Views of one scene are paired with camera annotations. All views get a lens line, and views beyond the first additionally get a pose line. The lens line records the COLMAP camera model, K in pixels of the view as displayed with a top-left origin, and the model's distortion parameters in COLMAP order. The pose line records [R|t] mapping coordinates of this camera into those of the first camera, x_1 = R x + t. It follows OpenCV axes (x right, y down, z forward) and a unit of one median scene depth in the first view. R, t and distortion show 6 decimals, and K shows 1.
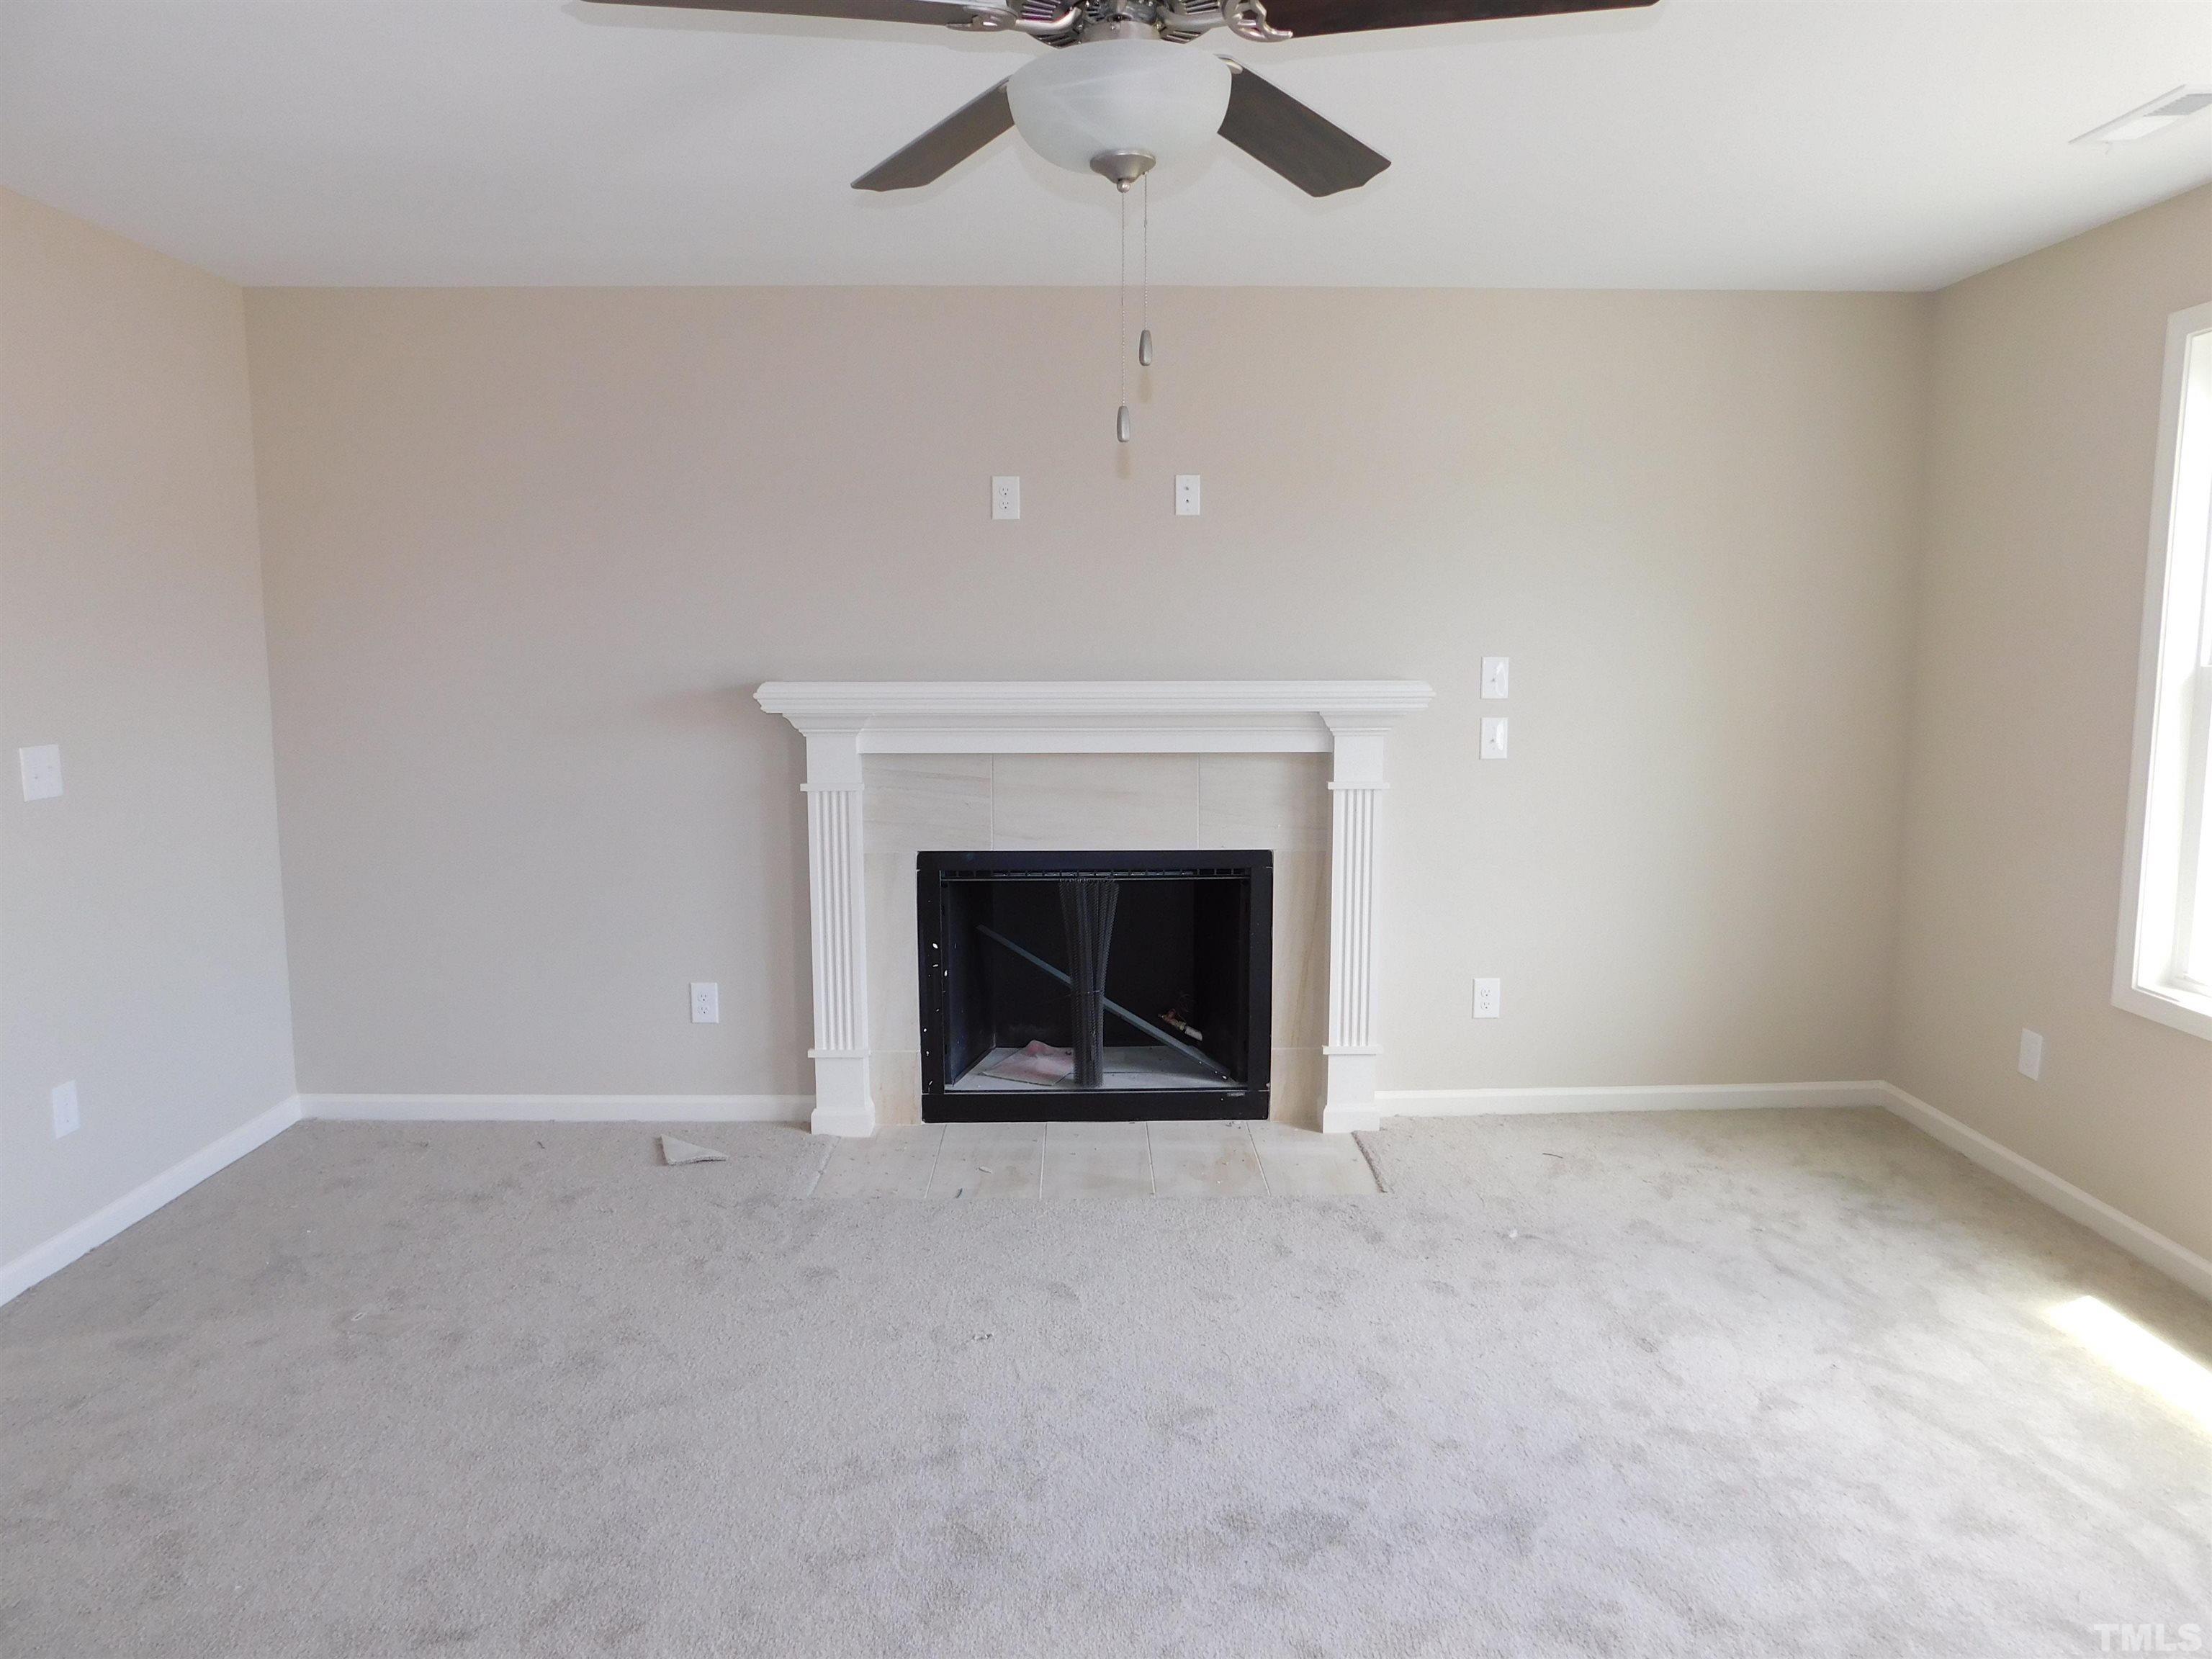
lens RADIAL K [[1444.3, 0, 1113.4], [0, 1444.3, 802.8], [0, 0, 1]] dist [-0.094483, 0.070186]
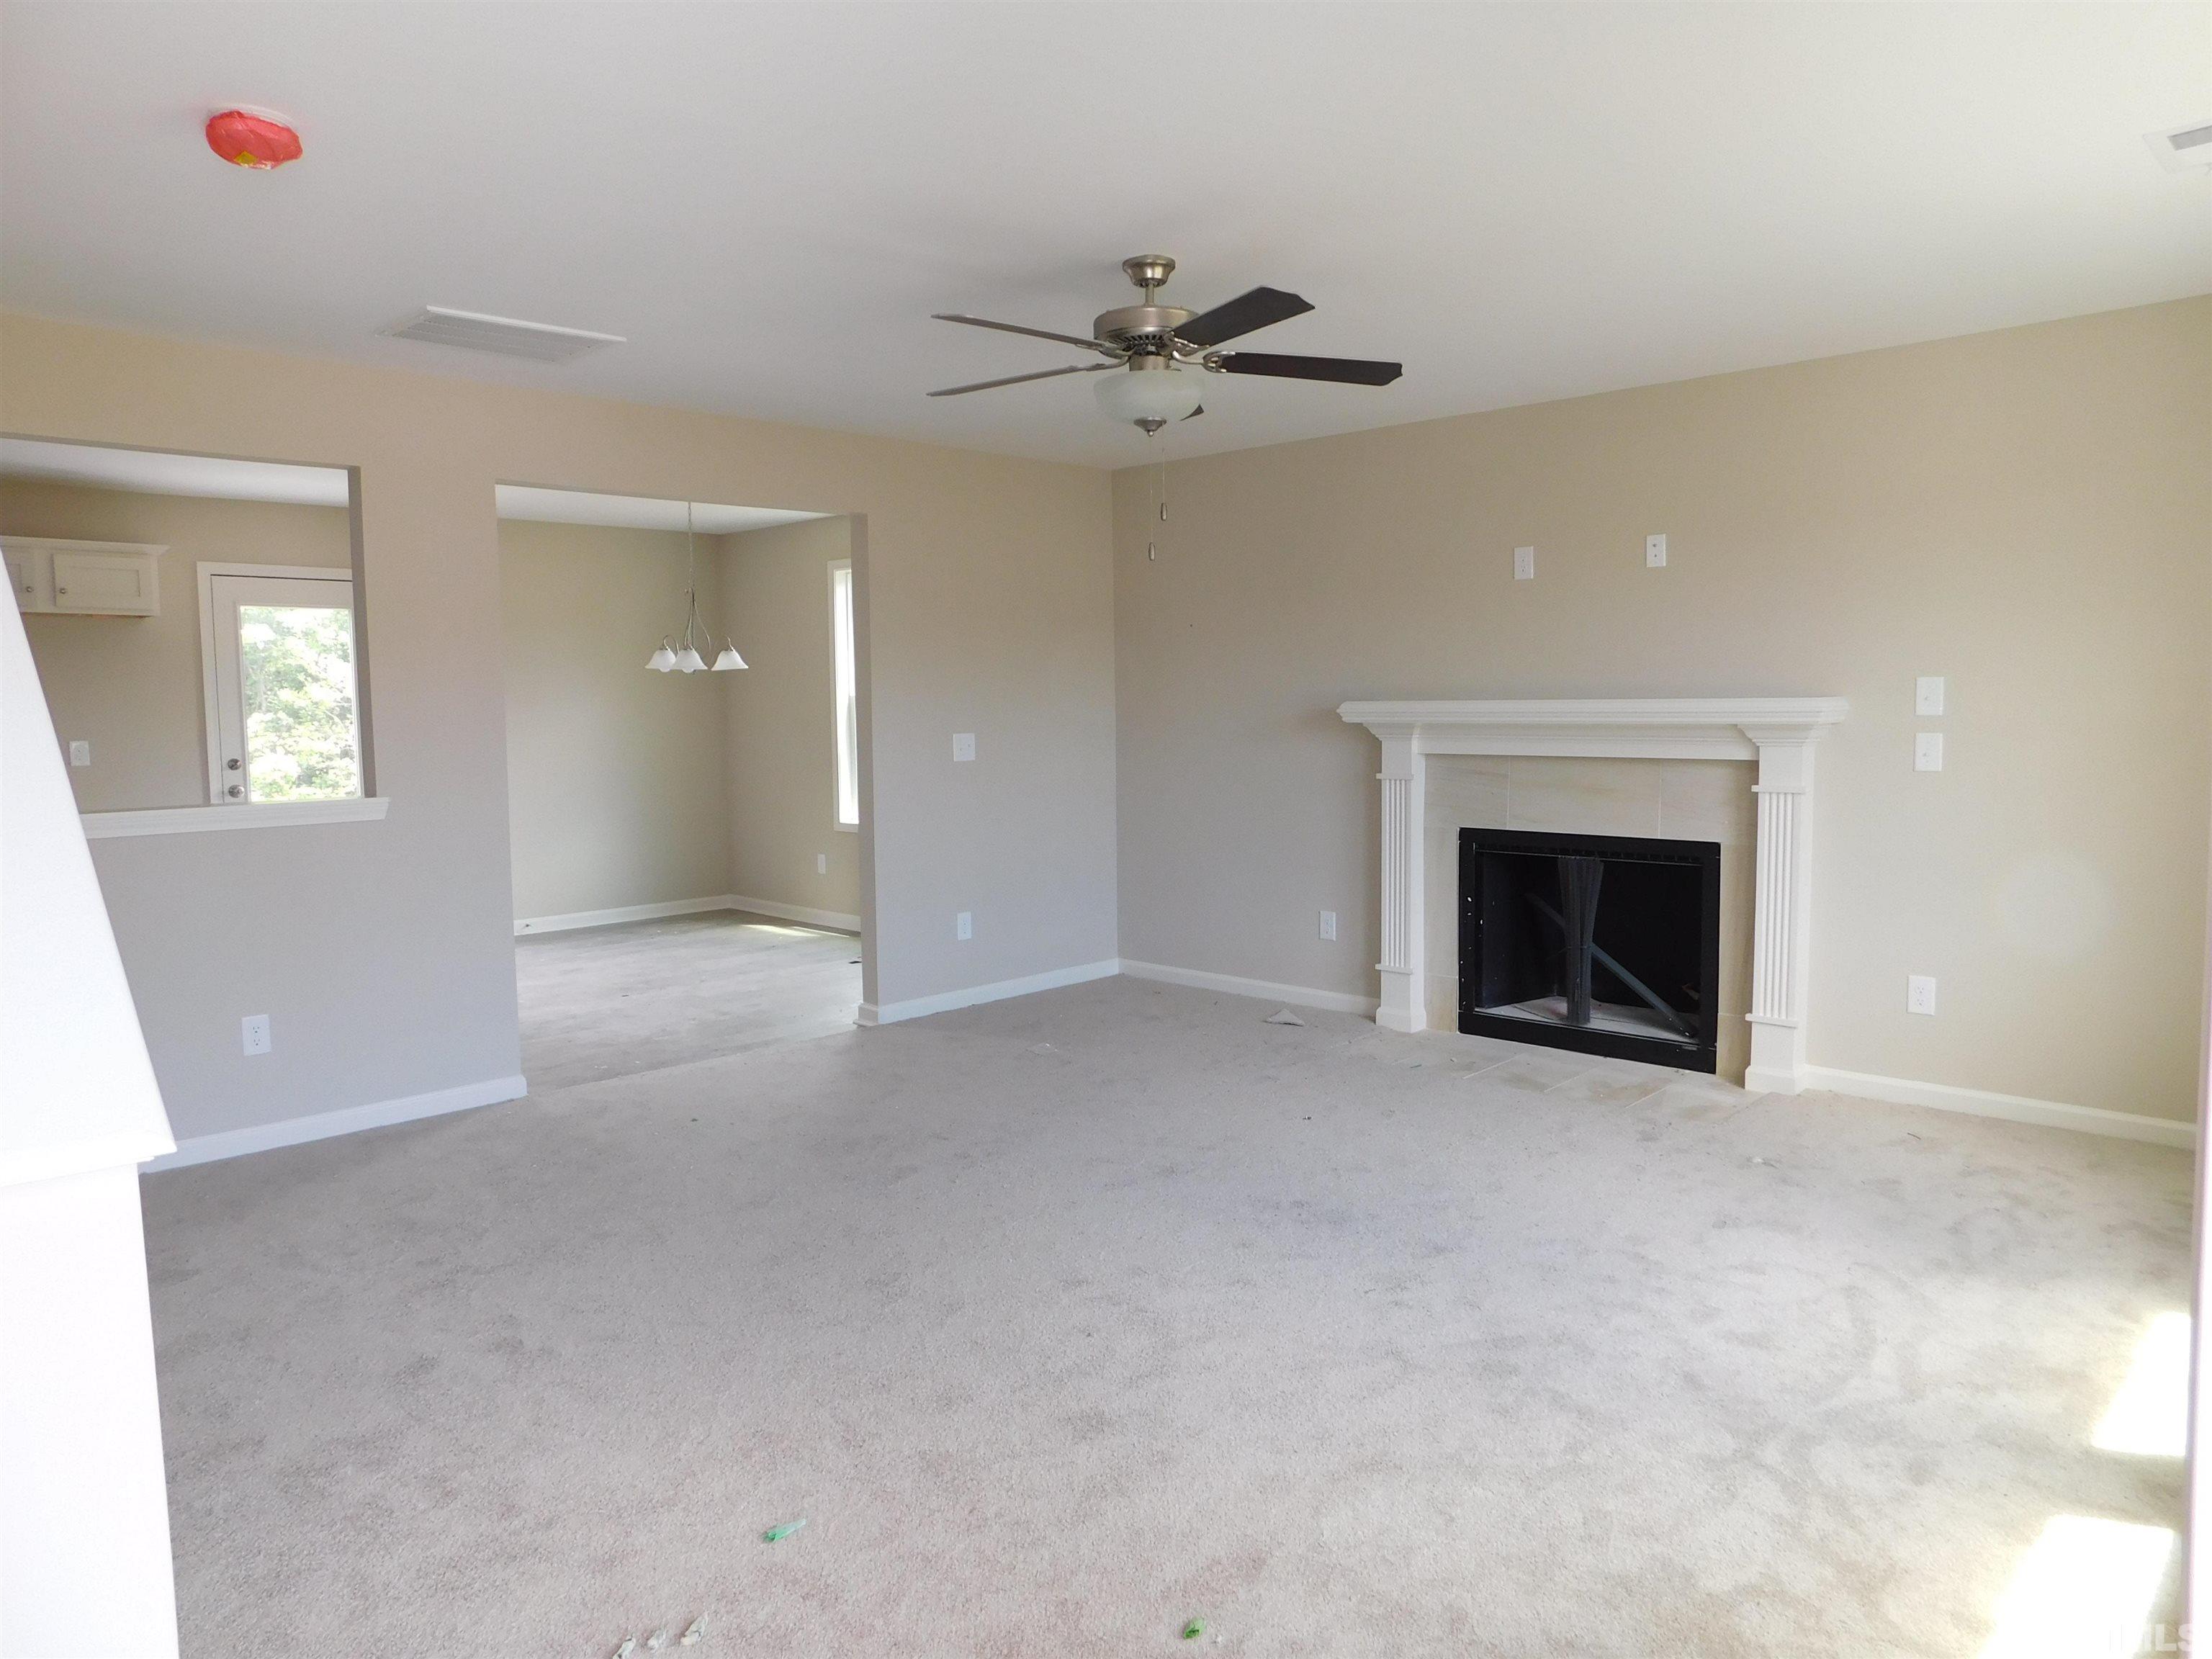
lens RADIAL K [[1444.3, 0, 1113.4], [0, 1444.3, 802.8], [0, 0, 1]] dist [-0.094483, 0.070186]
pose [[0.702790, 0.041743, -0.710172, 0.599958], [-0.066541, 0.997758, -0.007202, 0.042299], [0.708279, 0.052317, 0.703991, -0.181391]]
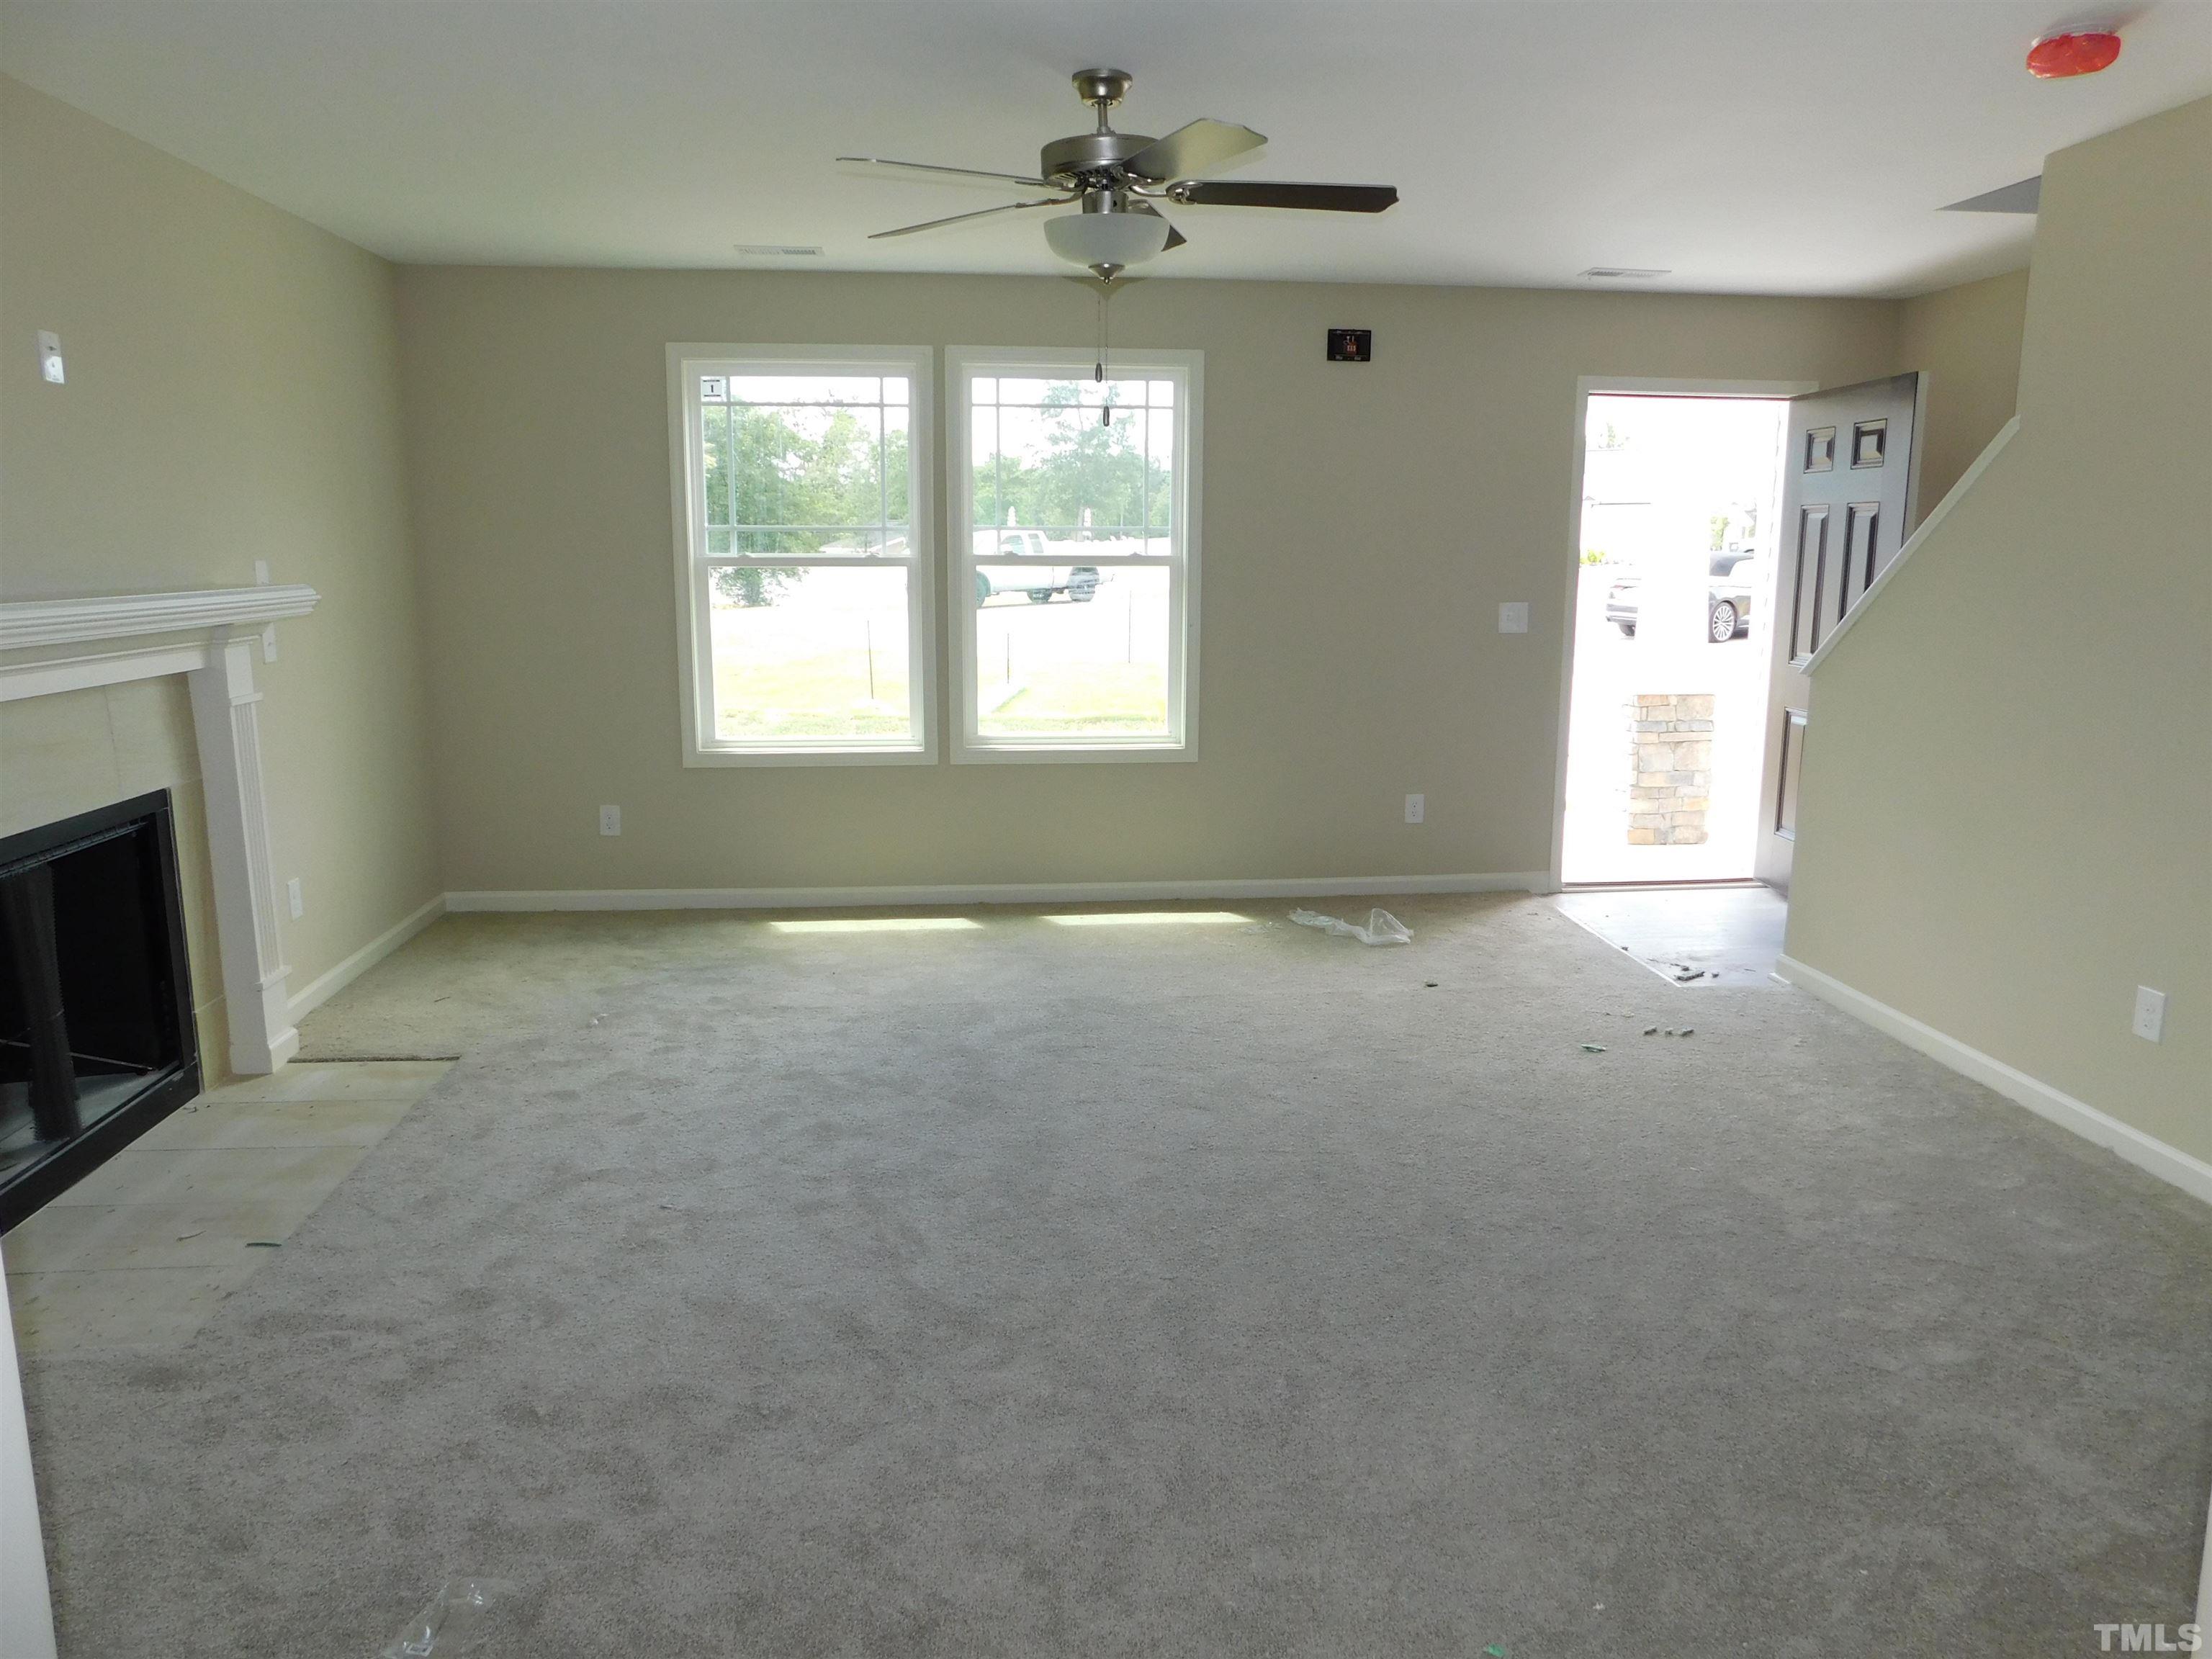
lens RADIAL K [[1444.3, 0, 1113.4], [0, 1444.3, 802.8], [0, 0, 1]] dist [-0.094483, 0.070186]
pose [[-0.083677, -0.172129, 0.981514, -0.784928], [0.104496, 0.978022, 0.180425, -0.051895], [-0.990999, 0.117662, -0.063851, 0.499324]]
